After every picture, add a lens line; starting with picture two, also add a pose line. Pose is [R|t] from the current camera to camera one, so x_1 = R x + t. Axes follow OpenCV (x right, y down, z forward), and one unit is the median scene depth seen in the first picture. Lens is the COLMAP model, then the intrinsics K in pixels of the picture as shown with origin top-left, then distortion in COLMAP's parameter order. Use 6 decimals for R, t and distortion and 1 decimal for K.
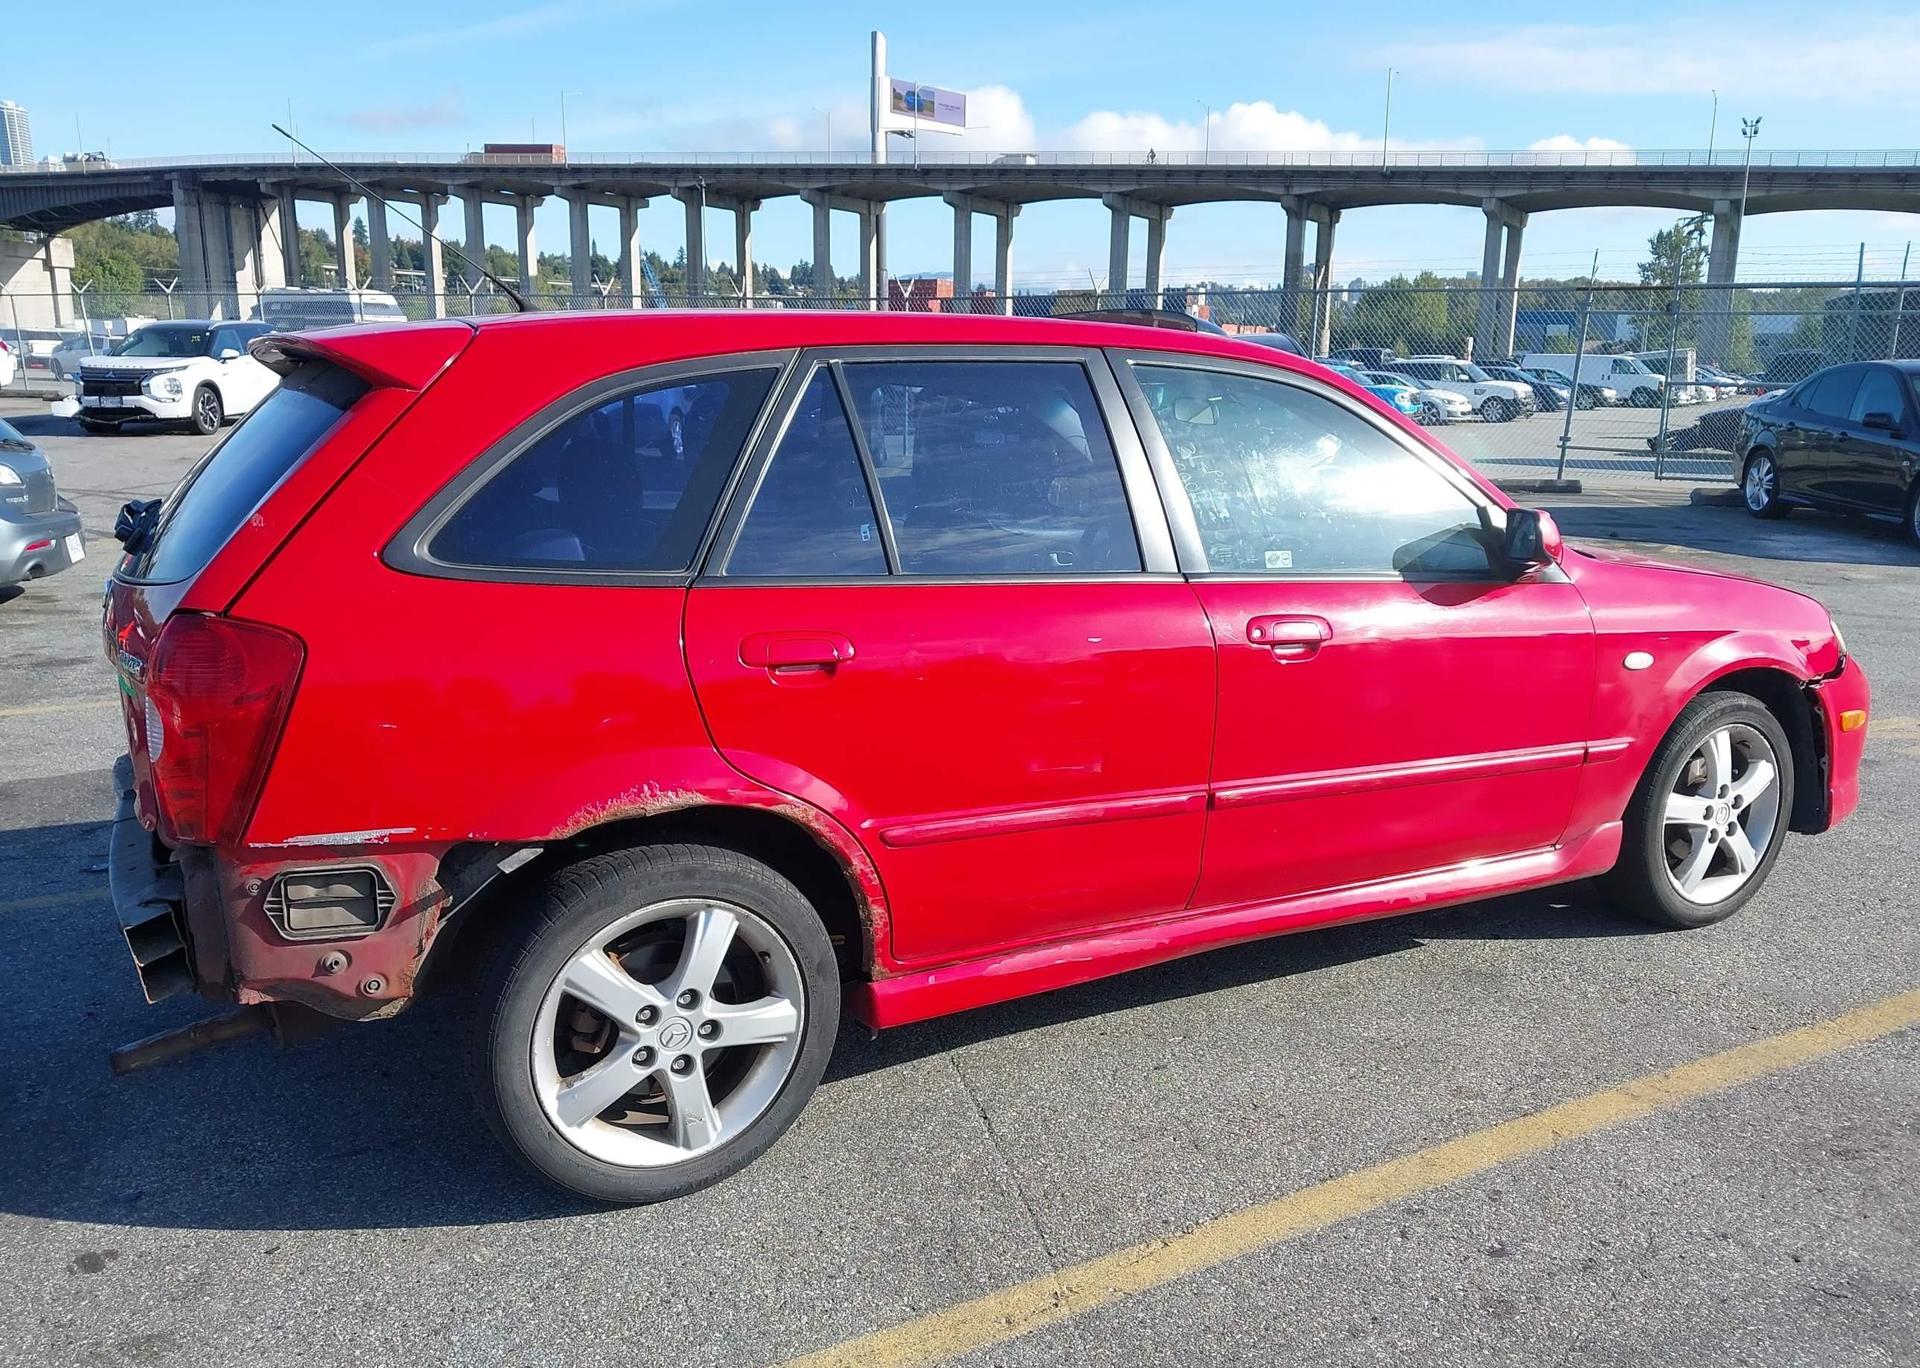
lens RADIAL K [[1513.5, 0, 965.2], [0, 1513.5, 716.2], [0, 0, 1]] dist [0.007201, -0.003808]
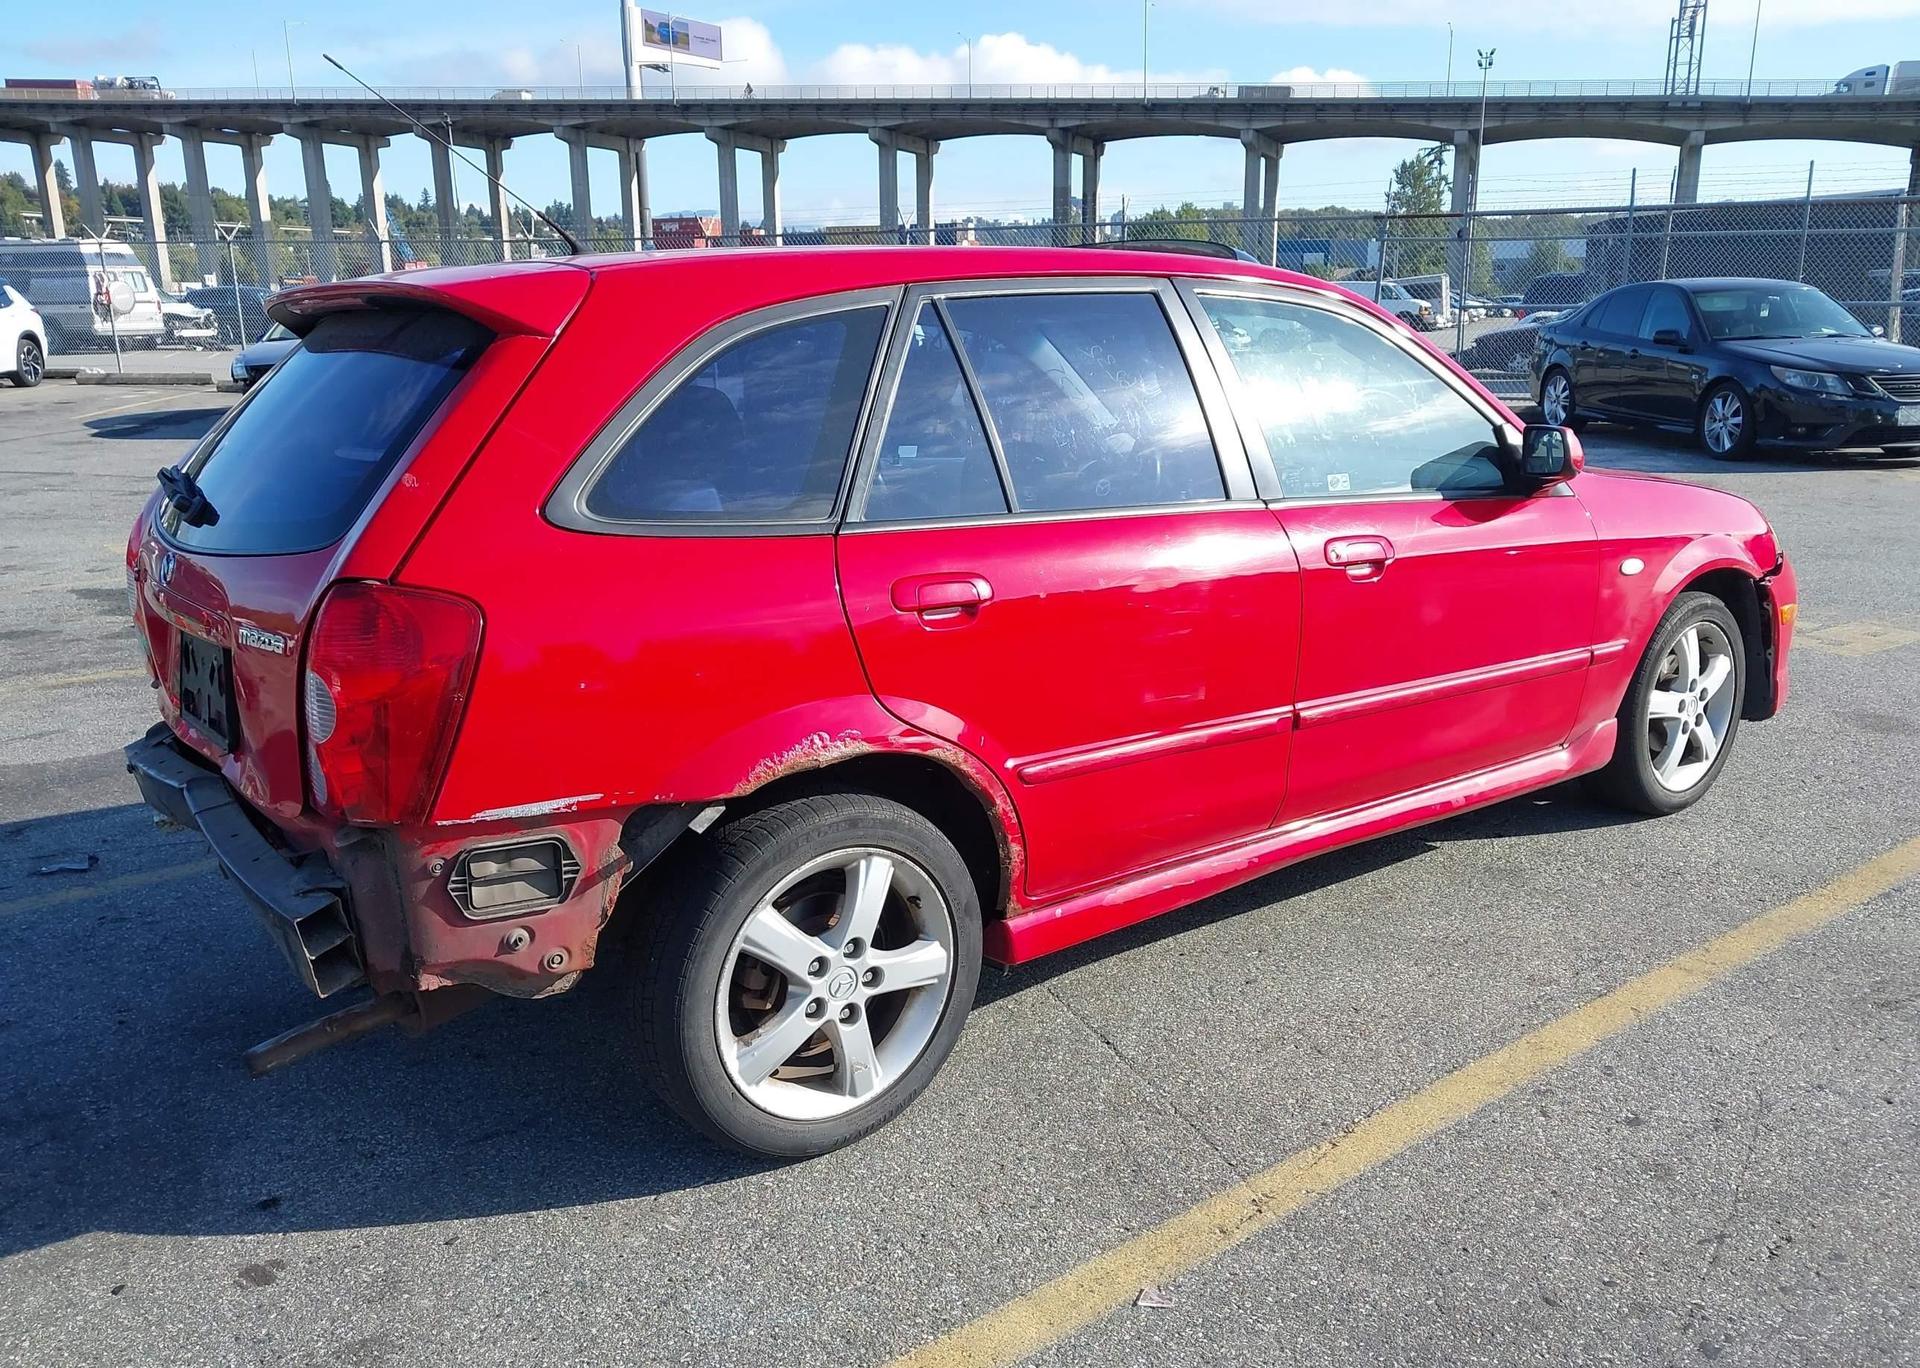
lens RADIAL K [[1508.8, 0, 964.1], [0, 1508.8, 723.8], [0, 0, 1]] dist [0.001516, 0.007732]
pose [[0.989142, -0.060785, 0.133802, -0.153904], [0.054912, 0.997377, 0.047160, -0.002004], [-0.136317, -0.039301, 0.989885, 0.011564]]
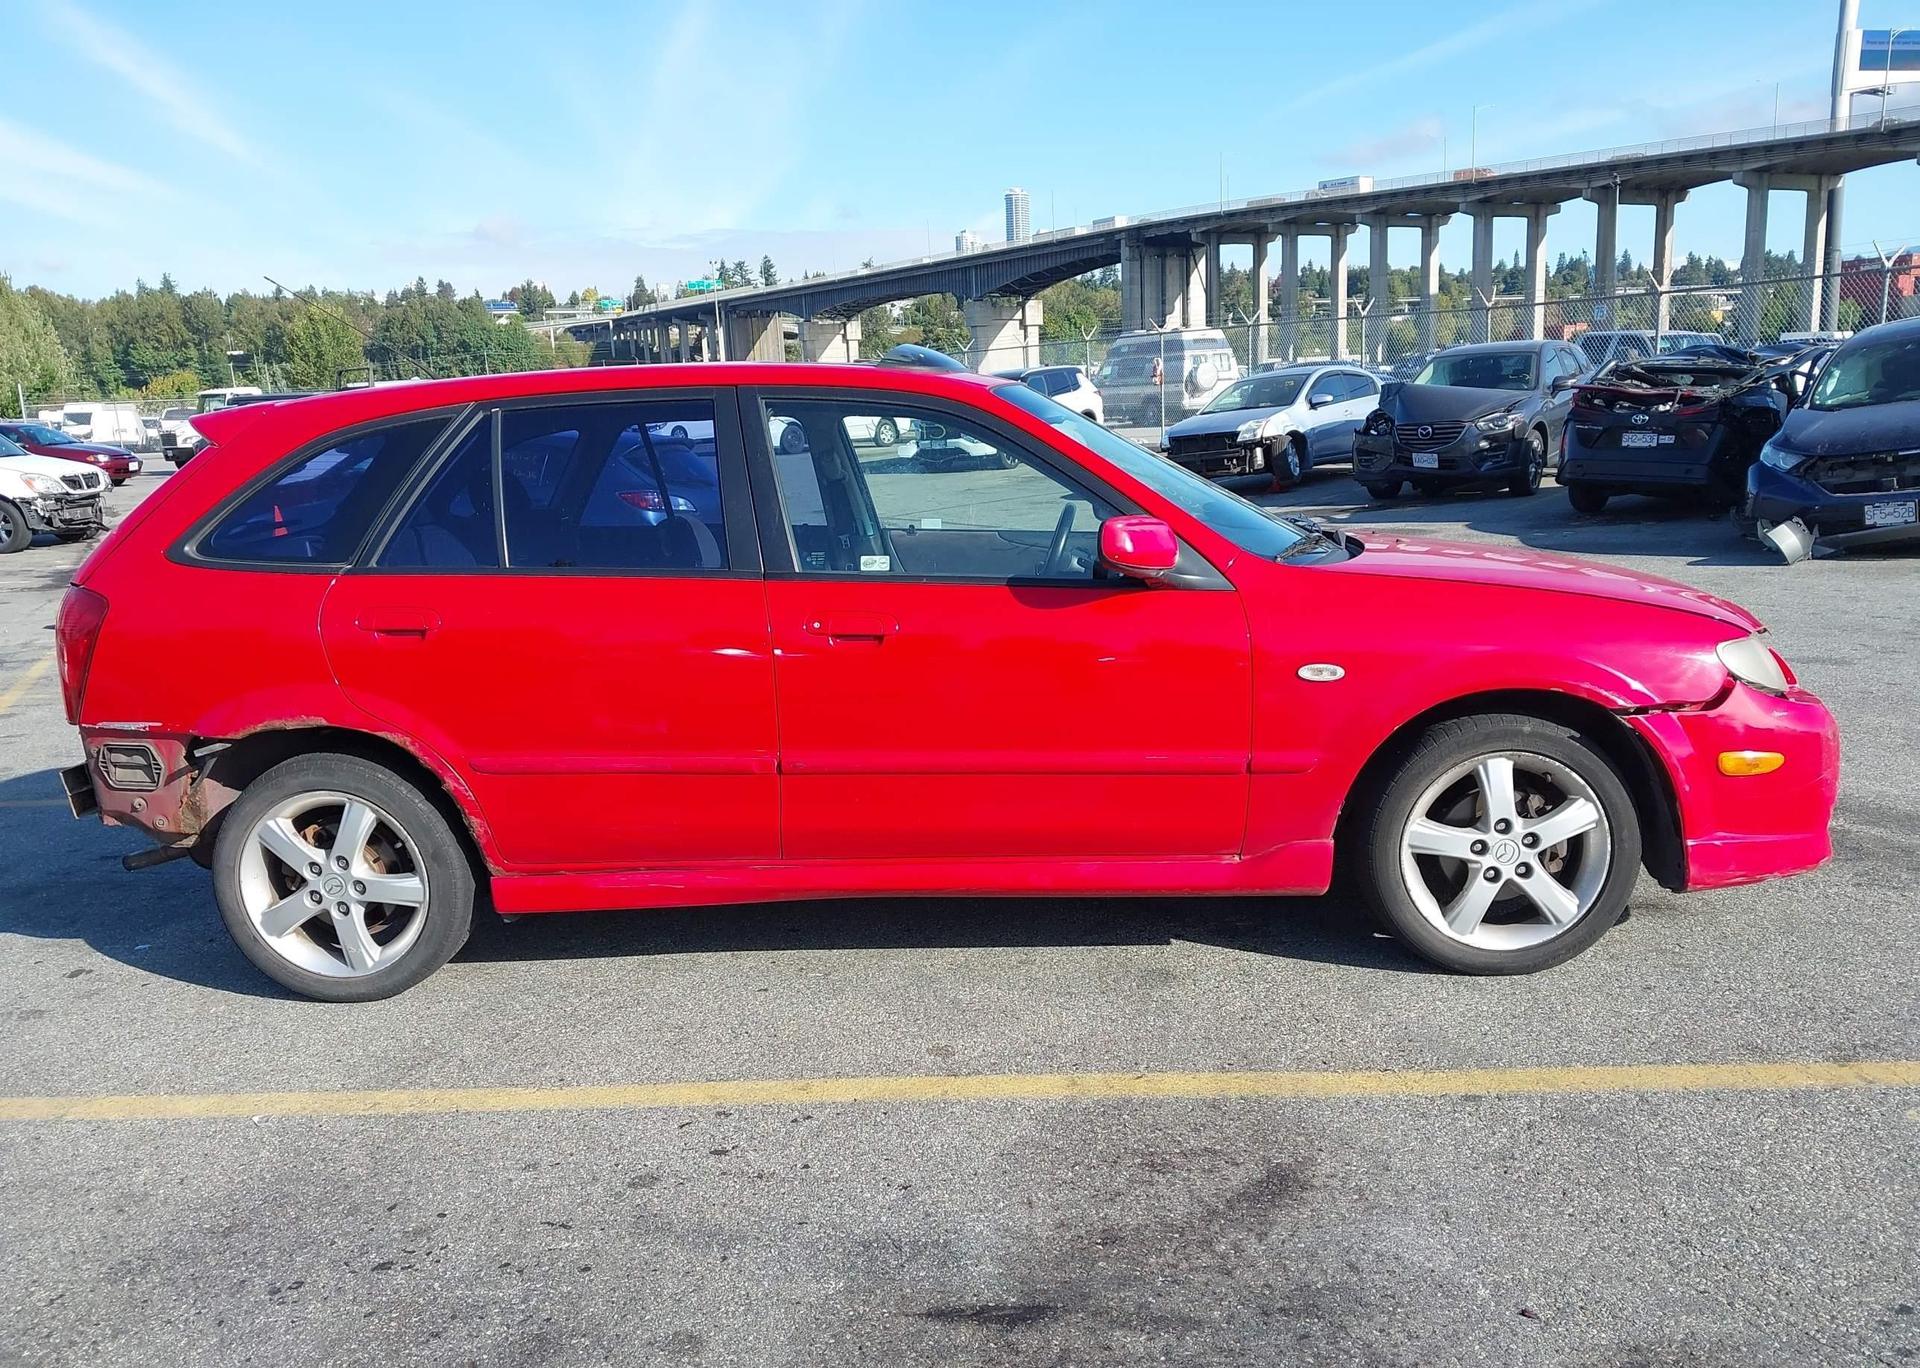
lens RADIAL K [[1506.0, 0, 962.8], [0, 1506.0, 714.0], [0, 0, 1]] dist [0.015965, -0.016250]
pose [[0.839832, 0.059414, -0.539586, 0.706449], [-0.066484, 0.997767, 0.006388, -0.001189], [0.538761, 0.030509, 0.841906, 0.069876]]
